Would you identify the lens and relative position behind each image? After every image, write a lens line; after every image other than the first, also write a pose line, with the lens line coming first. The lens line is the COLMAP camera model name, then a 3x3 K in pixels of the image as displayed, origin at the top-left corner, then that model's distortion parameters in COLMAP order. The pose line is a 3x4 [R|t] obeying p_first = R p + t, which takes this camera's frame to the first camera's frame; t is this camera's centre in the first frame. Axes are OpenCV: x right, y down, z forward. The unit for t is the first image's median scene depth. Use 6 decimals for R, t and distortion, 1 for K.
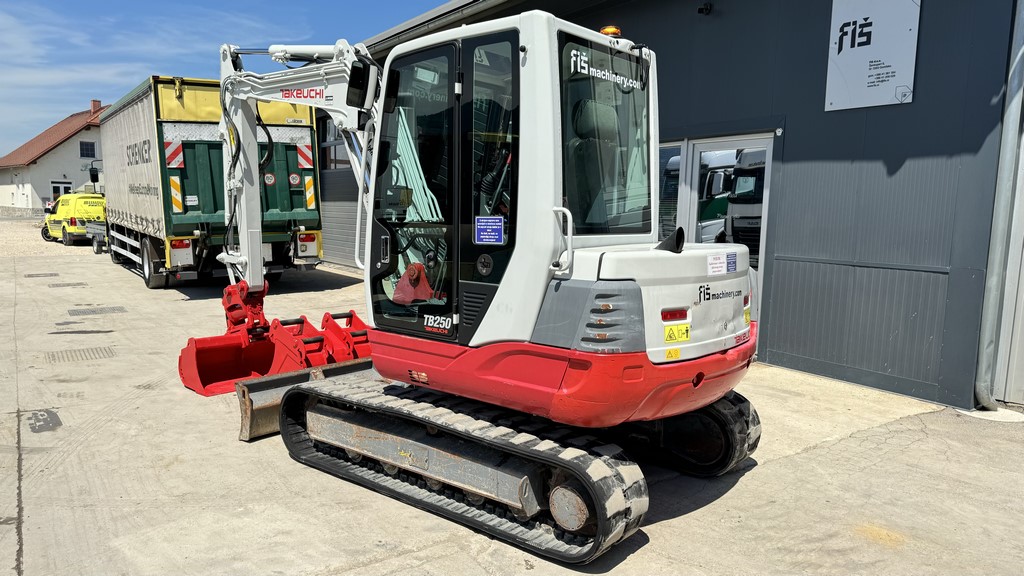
lens RADIAL K [[729.1, 0, 511.2], [0, 729.1, 289.2], [0, 0, 1]] dist [0.030838, -0.022849]
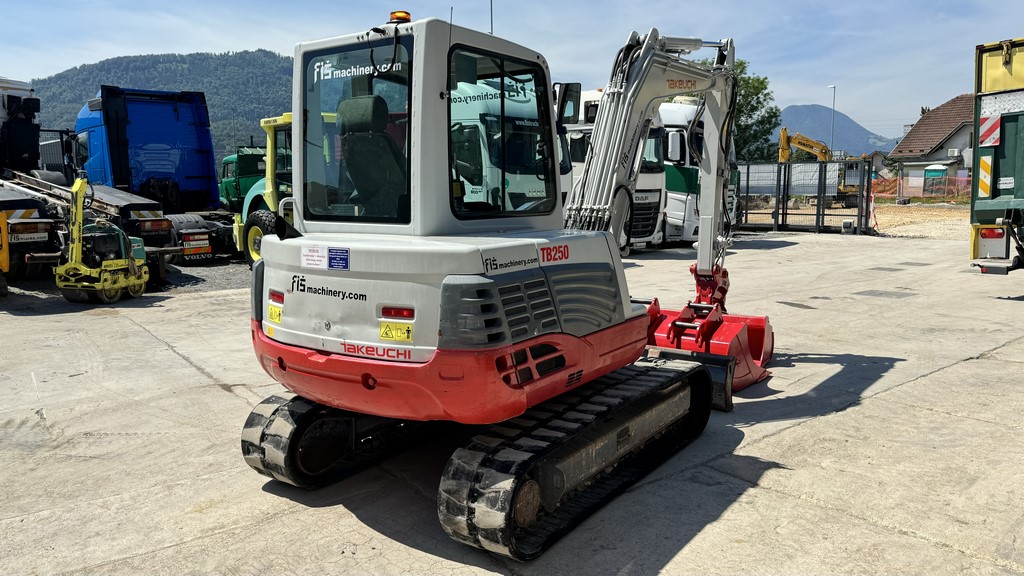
lens RADIAL K [[729.1, 0, 509.7], [0, 729.1, 288.6], [0, 0, 1]] dist [0.030838, -0.022849]
pose [[0.086500, 0.121074, -0.988867, 0.800903], [-0.099410, 0.988683, 0.112356, -0.080513], [0.991280, 0.088585, 0.097557, 0.745732]]
